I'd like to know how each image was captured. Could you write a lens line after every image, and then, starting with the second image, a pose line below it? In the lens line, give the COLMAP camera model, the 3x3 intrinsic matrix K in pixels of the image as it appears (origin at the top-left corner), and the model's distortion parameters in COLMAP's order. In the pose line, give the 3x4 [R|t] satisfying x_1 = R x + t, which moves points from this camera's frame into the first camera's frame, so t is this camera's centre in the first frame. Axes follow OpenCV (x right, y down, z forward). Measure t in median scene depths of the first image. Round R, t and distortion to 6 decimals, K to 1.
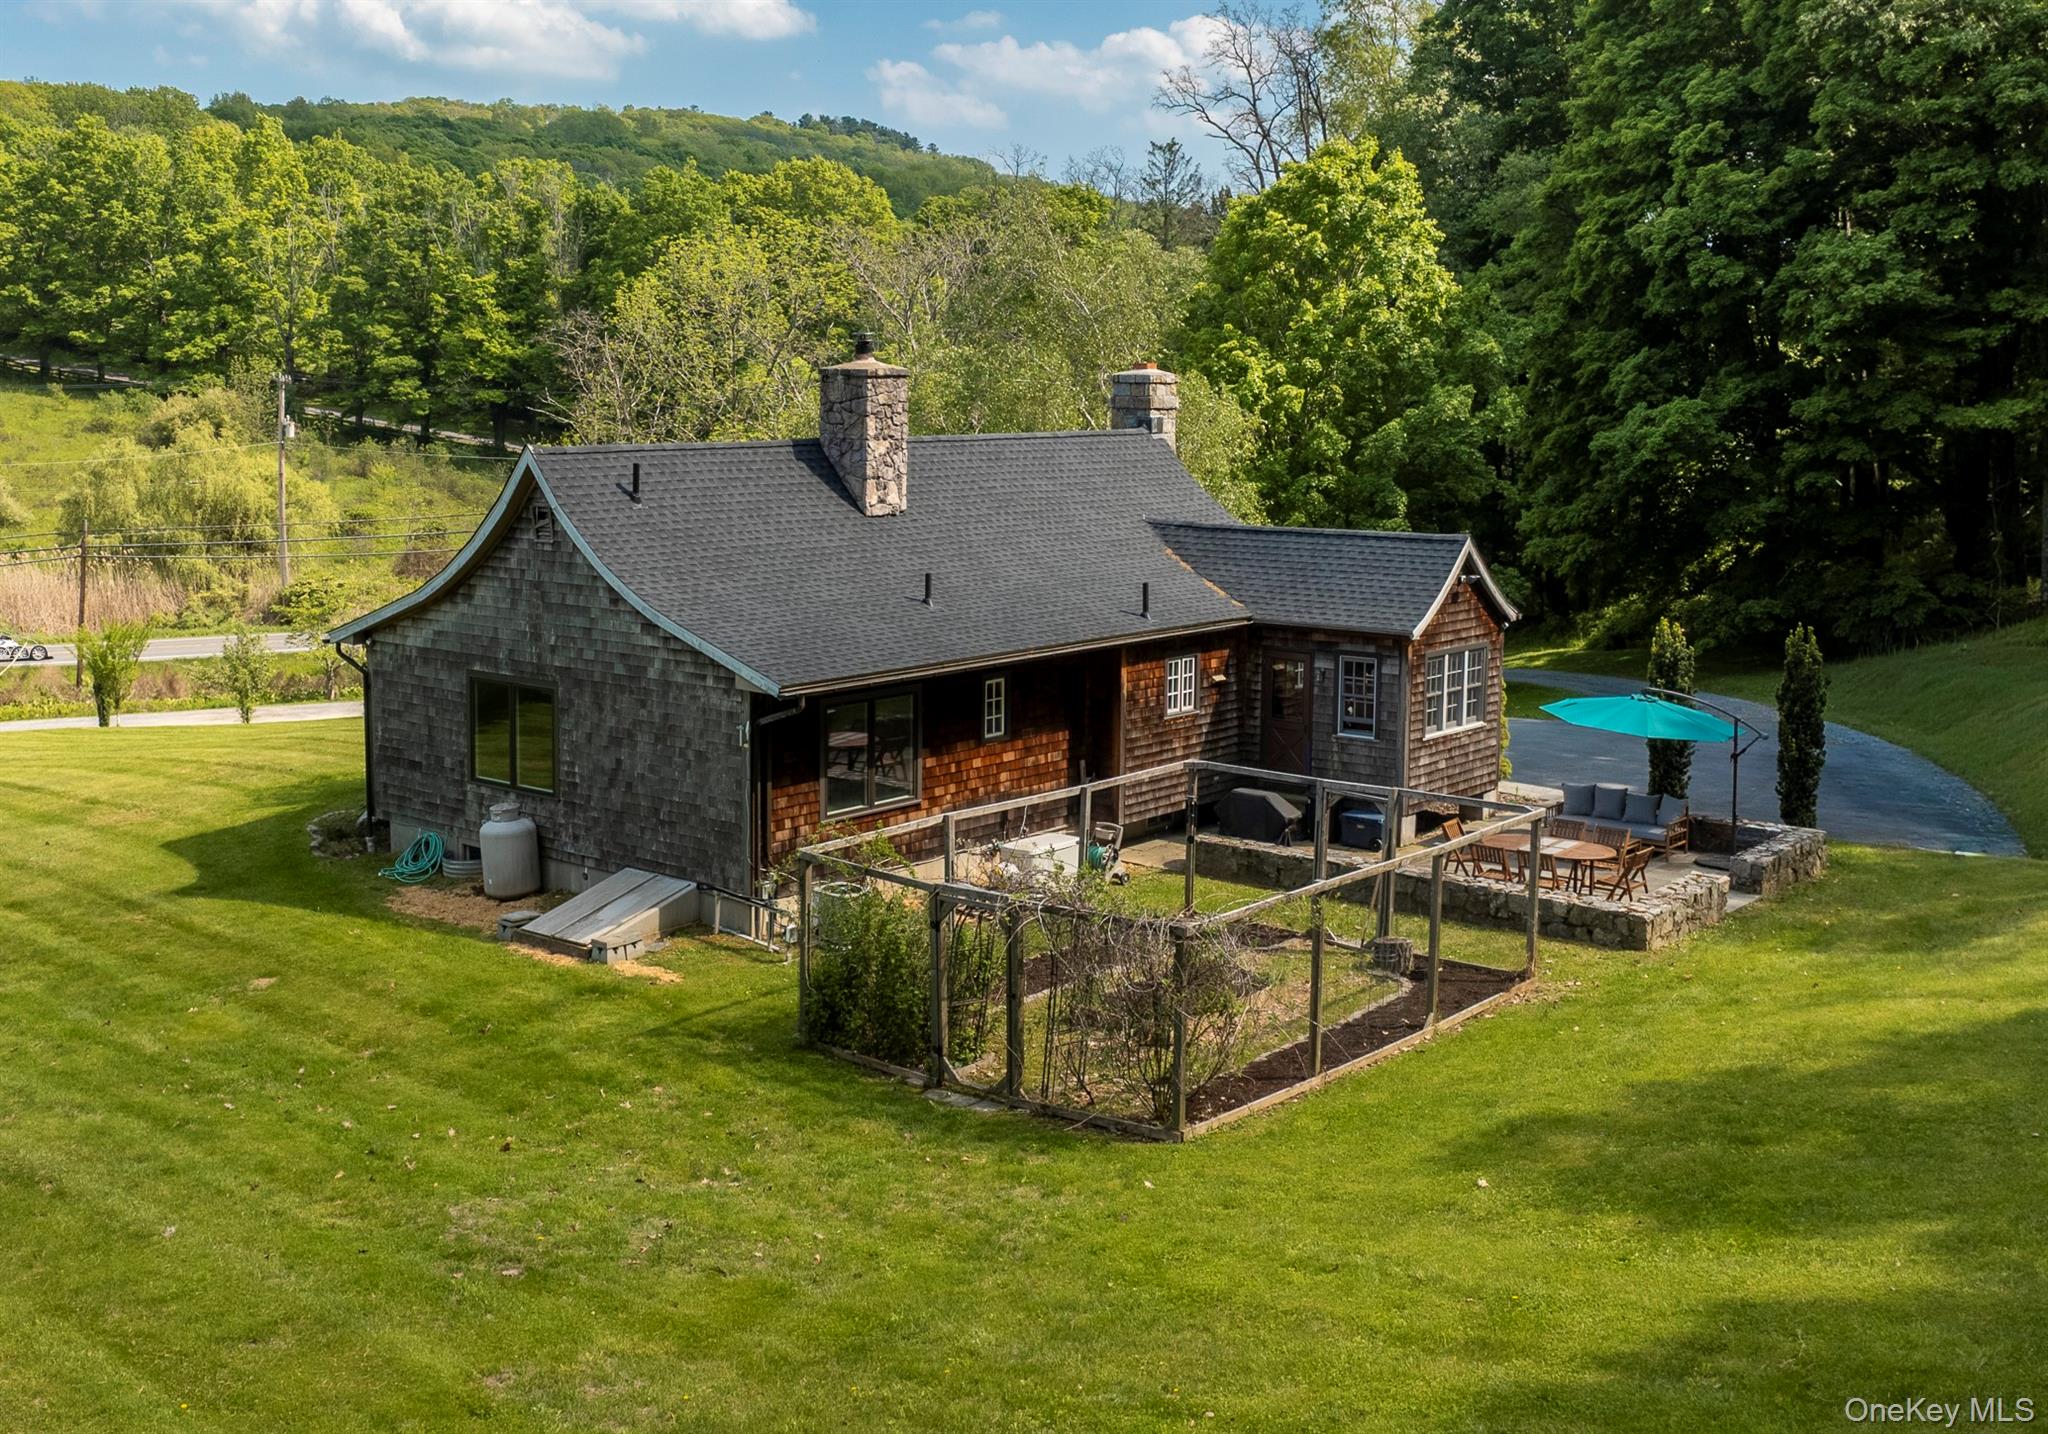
lens RADIAL K [[2178.1, 0, 867.6], [0, 2178.1, 538.5], [0, 0, 1]] dist [-0.006340, -0.099981]
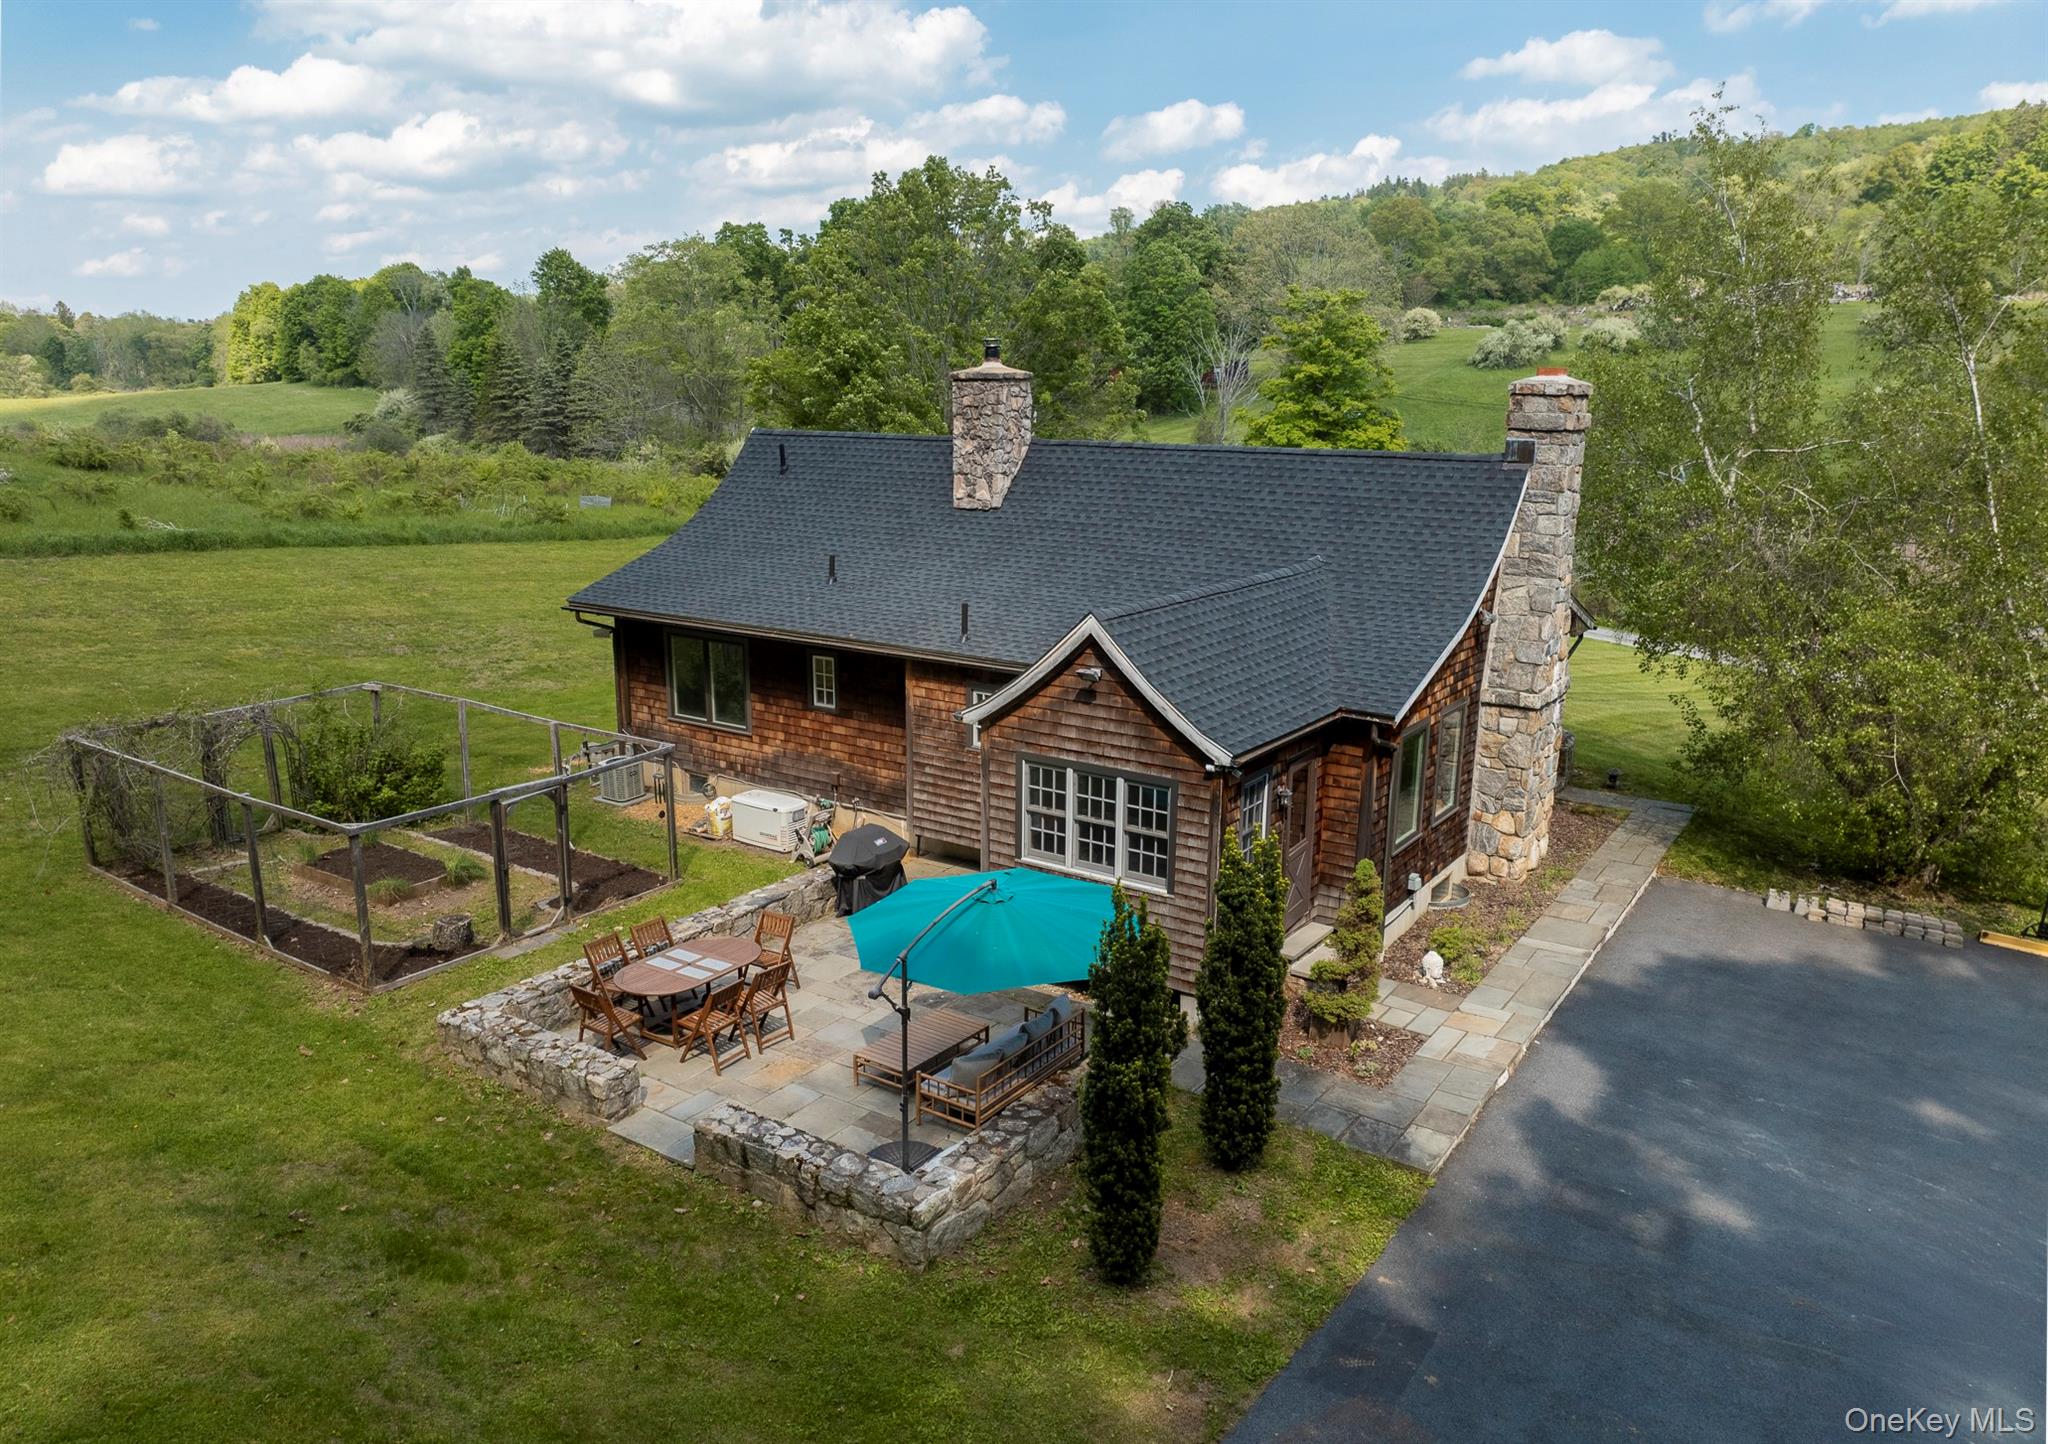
lens RADIAL K [[1431.9, 0, 1020.0], [0, 1431.9, 773.5], [0, 0, 1]] dist [-0.027418, -0.004062]
pose [[0.132811, 0.261422, -0.956044, 0.732126], [-0.079202, 0.964303, 0.252678, -0.066231], [0.987972, 0.042162, 0.148775, 0.918285]]
